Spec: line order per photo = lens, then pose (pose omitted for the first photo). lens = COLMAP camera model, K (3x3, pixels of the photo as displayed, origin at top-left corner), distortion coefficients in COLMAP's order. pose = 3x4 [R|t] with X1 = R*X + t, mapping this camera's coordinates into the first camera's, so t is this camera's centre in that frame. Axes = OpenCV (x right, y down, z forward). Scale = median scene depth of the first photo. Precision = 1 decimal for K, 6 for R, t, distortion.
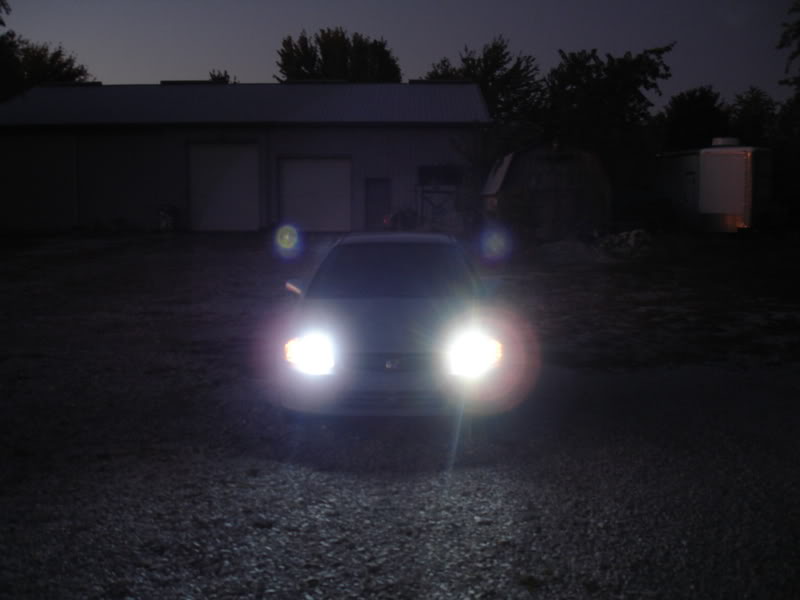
lens RADIAL K [[896.3, 0, 399.3], [0, 896.3, 302.1], [0, 0, 1]] dist [-0.105934, 0.000000]
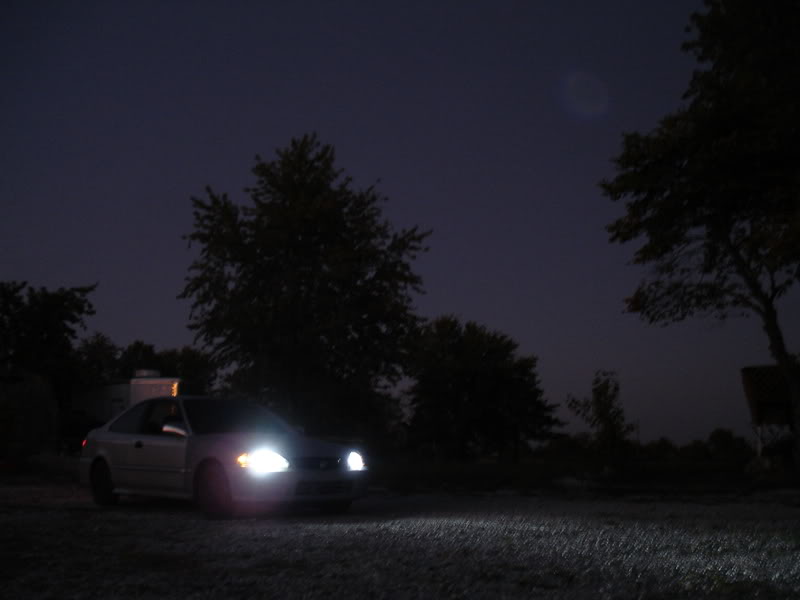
lens RADIAL K [[896.3, 0, 400.7], [0, 896.3, 299.8], [0, 0, 1]] dist [-0.105934, 0.000000]
pose [[0.722101, 0.113412, 0.682428, -0.172690], [0.081583, 0.965626, -0.246802, 0.032687], [-0.686960, 0.233890, 0.688027, -0.032128]]
